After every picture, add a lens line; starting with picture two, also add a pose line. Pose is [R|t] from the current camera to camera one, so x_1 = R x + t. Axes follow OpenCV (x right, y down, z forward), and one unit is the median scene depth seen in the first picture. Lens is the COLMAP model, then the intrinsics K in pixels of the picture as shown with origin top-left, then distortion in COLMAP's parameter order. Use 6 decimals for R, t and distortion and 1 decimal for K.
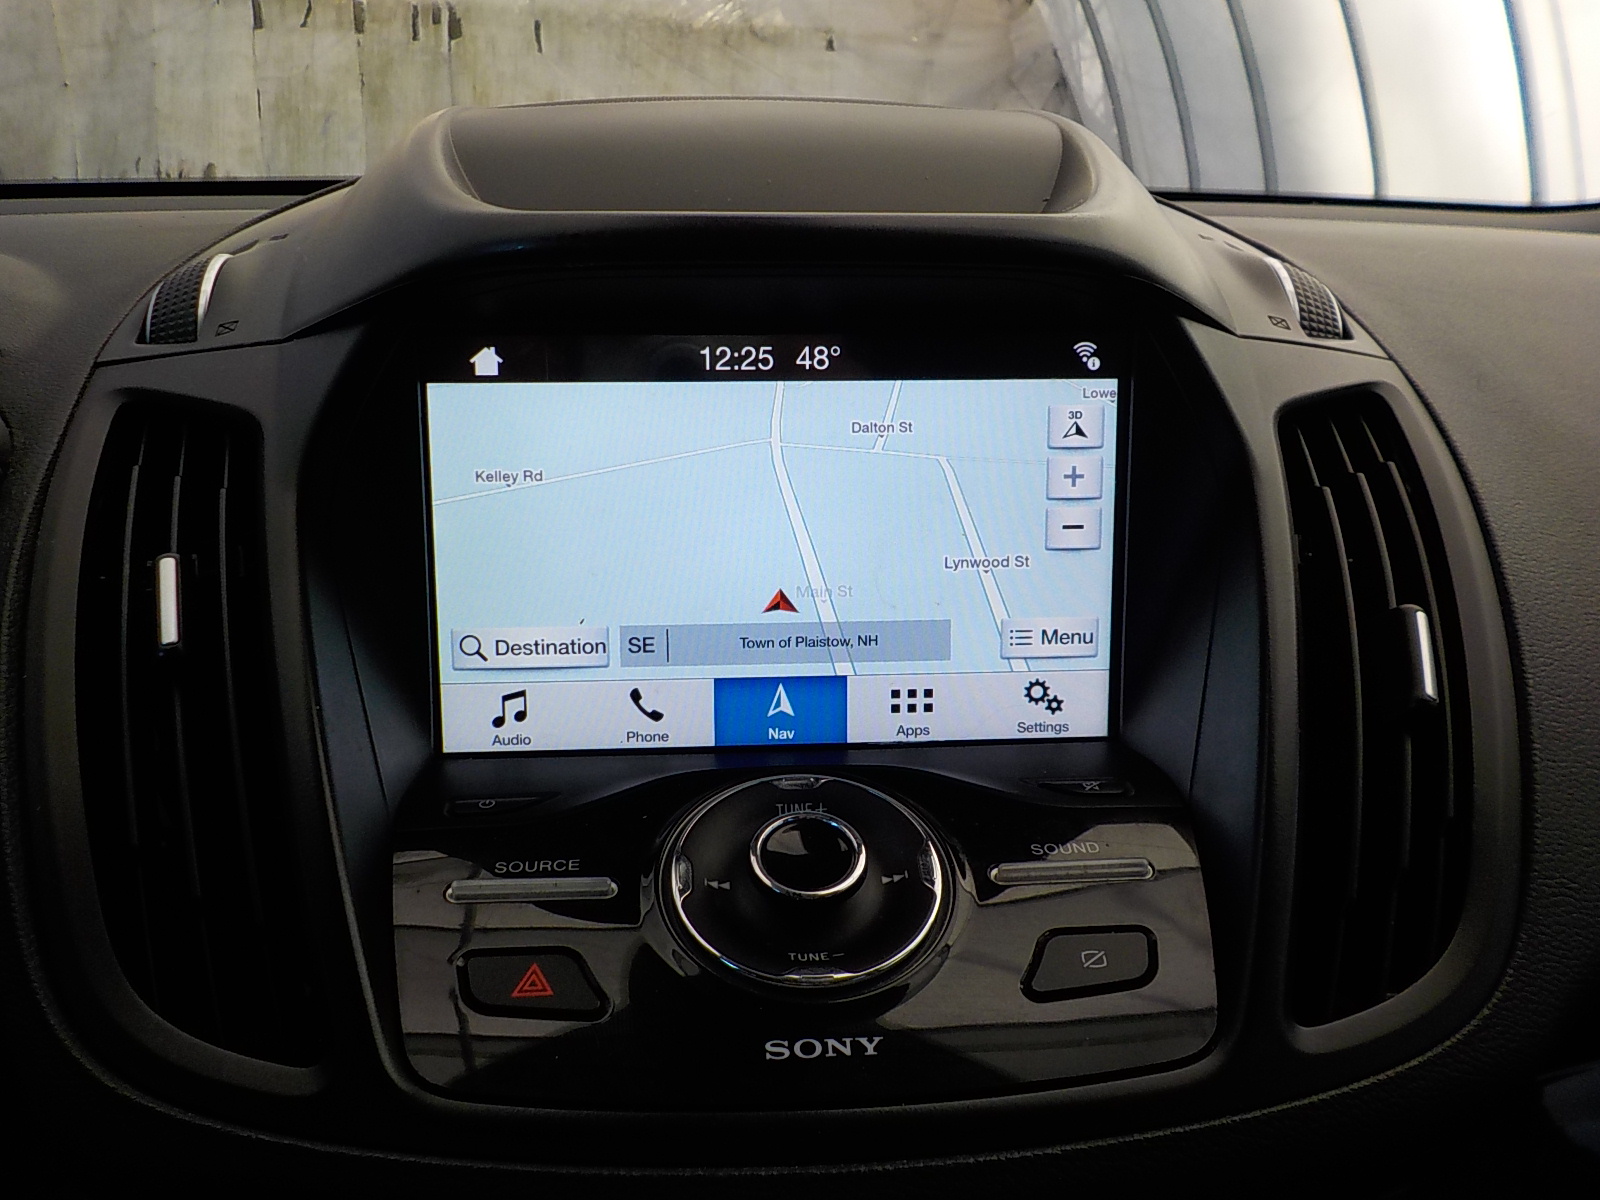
lens RADIAL K [[1456.1, 0, 782.4], [0, 1456.1, 602.7], [0, 0, 1]] dist [0.008328, 0.001526]
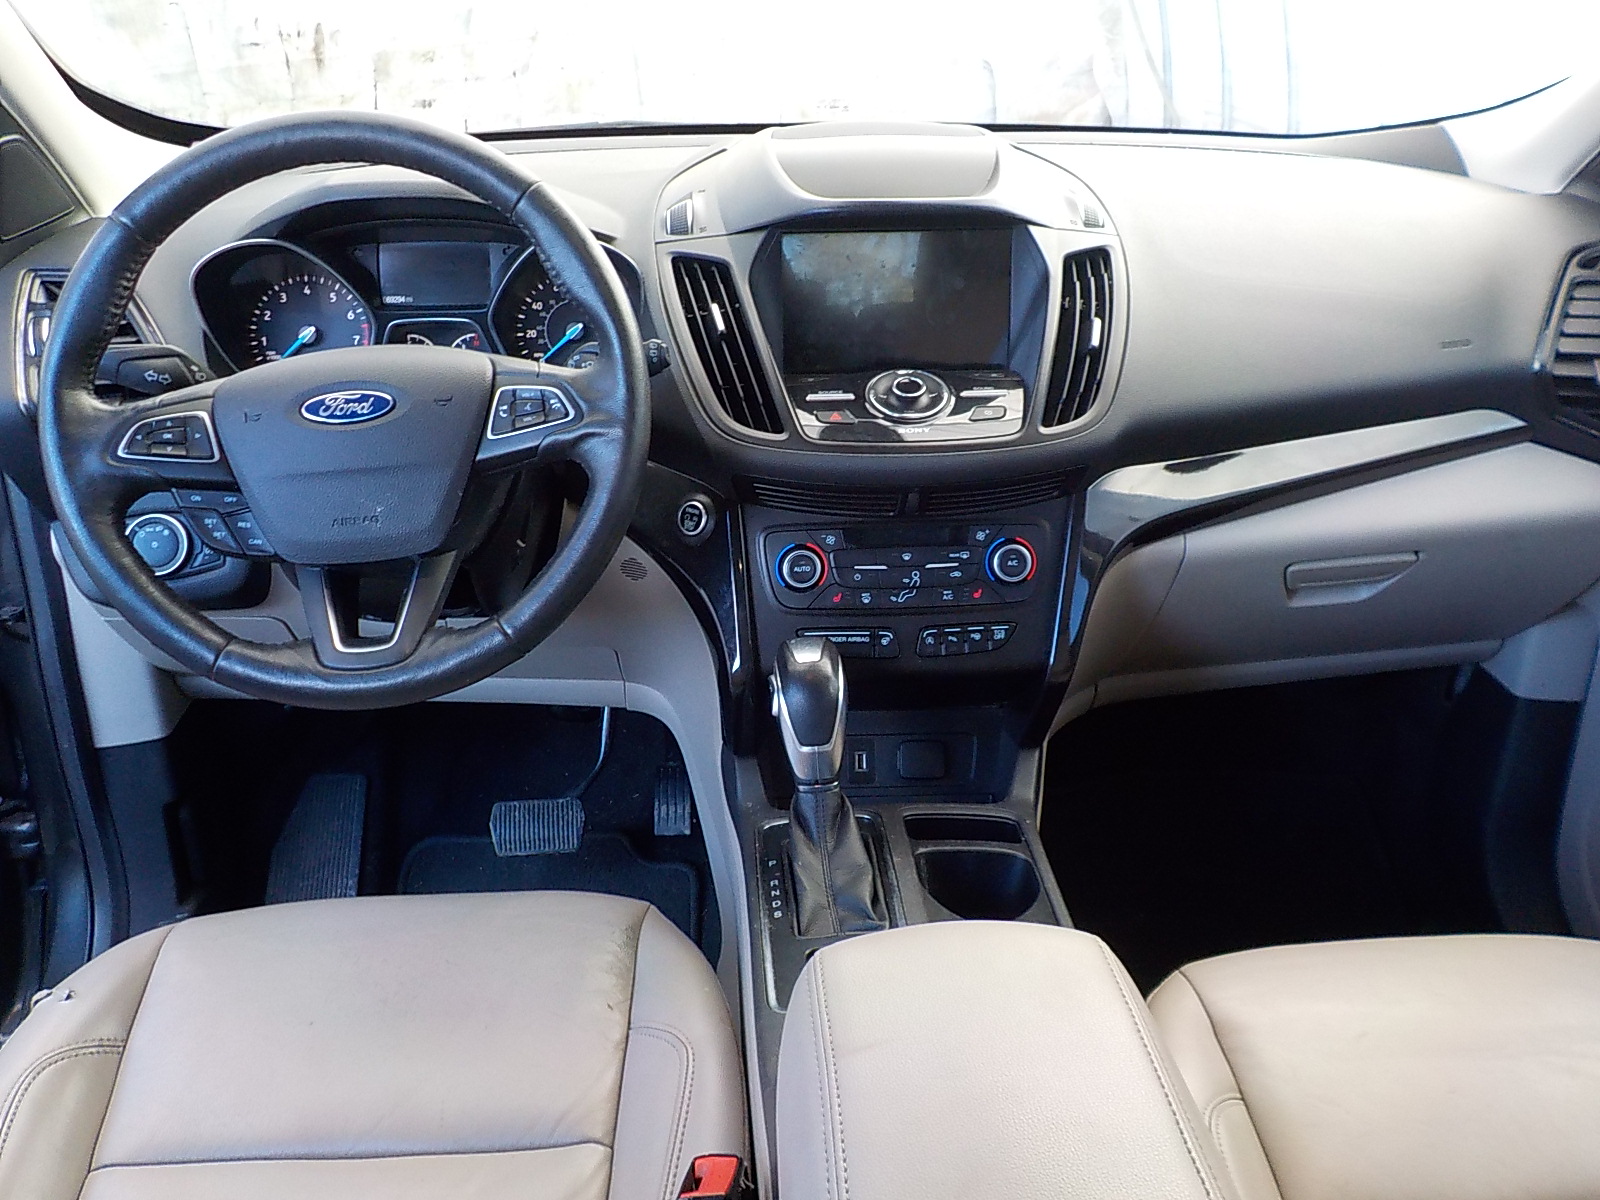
lens RADIAL K [[1456.1, 0, 782.4], [0, 1456.1, 602.7], [0, 0, 1]] dist [0.008328, 0.001526]
pose [[0.999908, -0.002757, -0.013268, -0.196354], [0.004227, 0.993694, 0.112044, 0.238588], [0.012876, -0.112090, 0.993615, -2.081087]]
